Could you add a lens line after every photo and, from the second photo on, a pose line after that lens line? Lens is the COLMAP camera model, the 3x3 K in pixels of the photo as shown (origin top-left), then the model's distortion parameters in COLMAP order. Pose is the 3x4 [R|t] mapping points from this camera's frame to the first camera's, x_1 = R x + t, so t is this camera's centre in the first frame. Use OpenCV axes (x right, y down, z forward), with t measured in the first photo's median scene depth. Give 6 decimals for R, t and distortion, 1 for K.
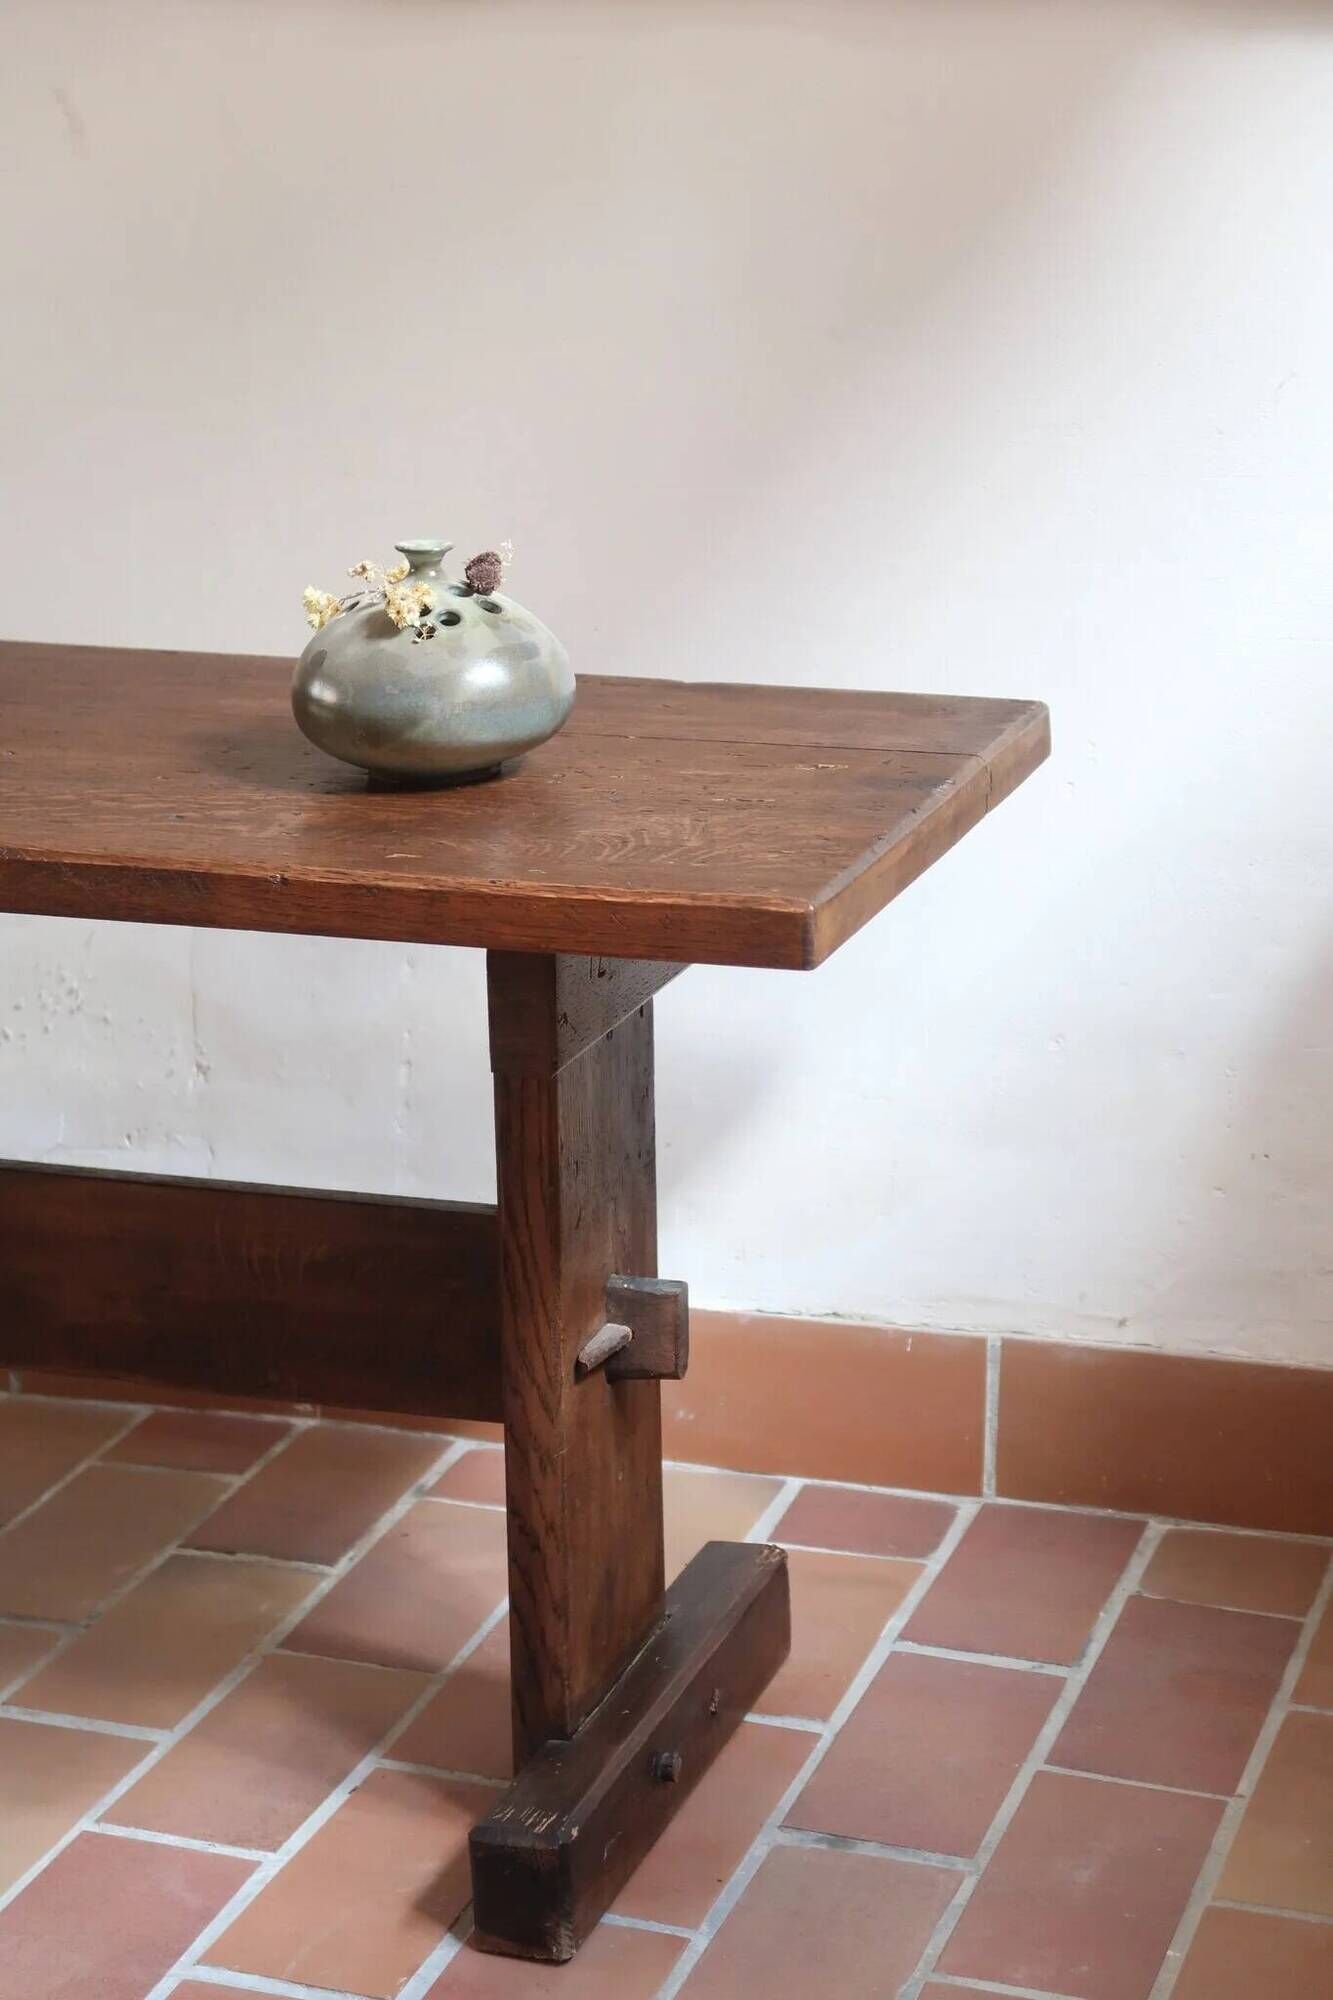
lens RADIAL K [[3767.6, 0, 663.3], [0, 3767.6, 1029.6], [0, 0, 1]] dist [-0.005146, -0.150143]
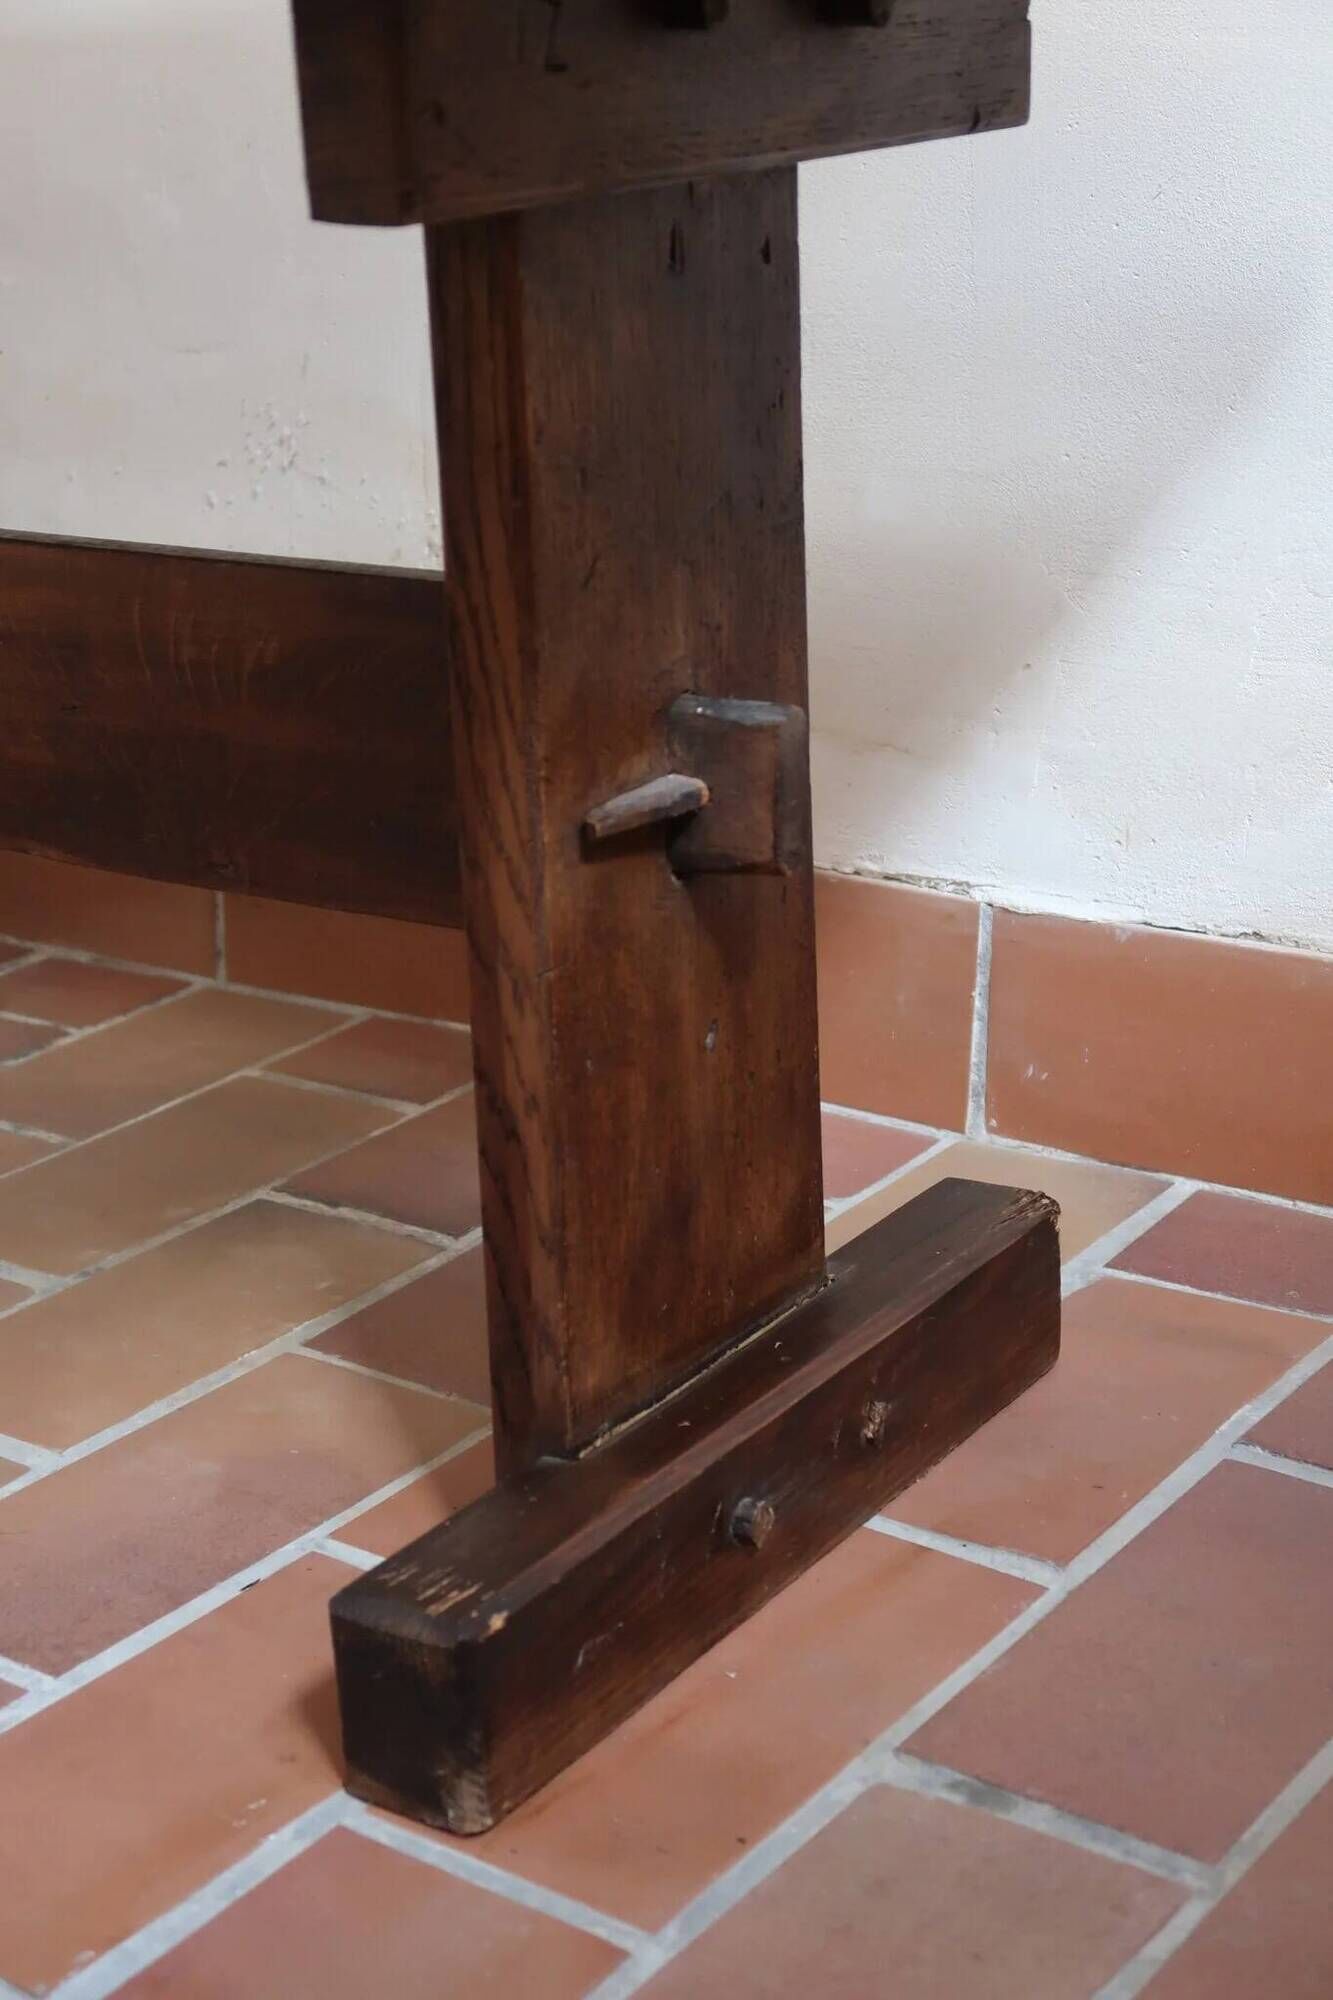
lens RADIAL K [[3097.5, 0, 673.5], [0, 3097.5, 1002.8], [0, 0, 1]] dist [-0.022533, -0.131583]
pose [[0.957053, 0.077607, -0.279332, 0.101609], [-0.062921, 0.996142, 0.061178, 0.061981], [0.283003, -0.040974, 0.958244, 0.464596]]
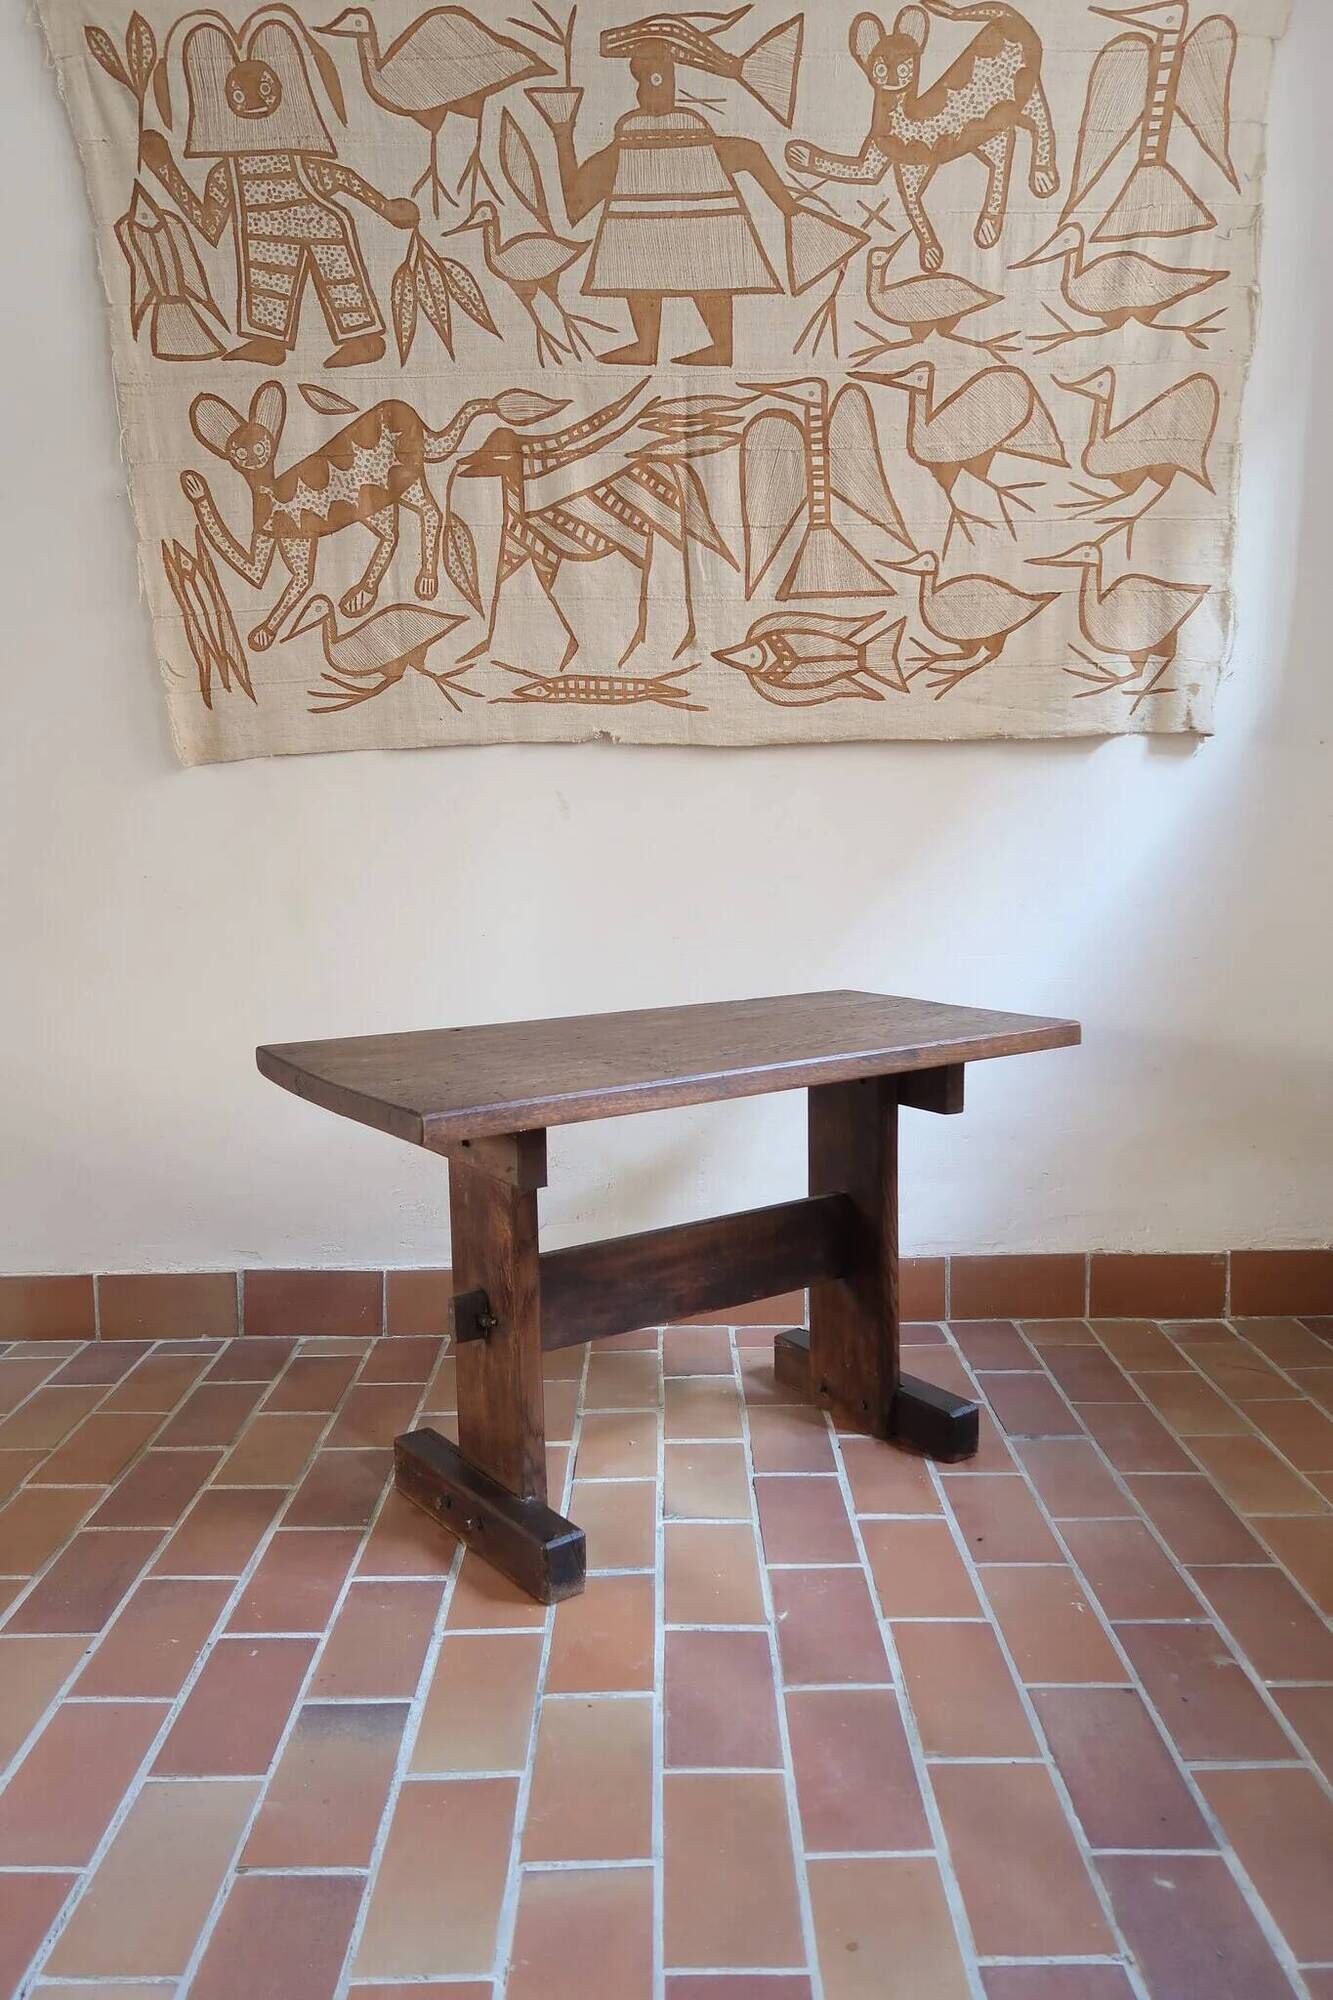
lens RADIAL K [[1492.8, 0, 666.5], [0, 1492.8, 1000.0], [0, 0, 1]] dist [-0.003148, -0.004010]
pose [[0.943014, -0.038615, 0.330504, -0.428518], [0.094790, 0.983265, -0.155580, 0.049566], [-0.318965, 0.178042, 0.930893, 0.073810]]
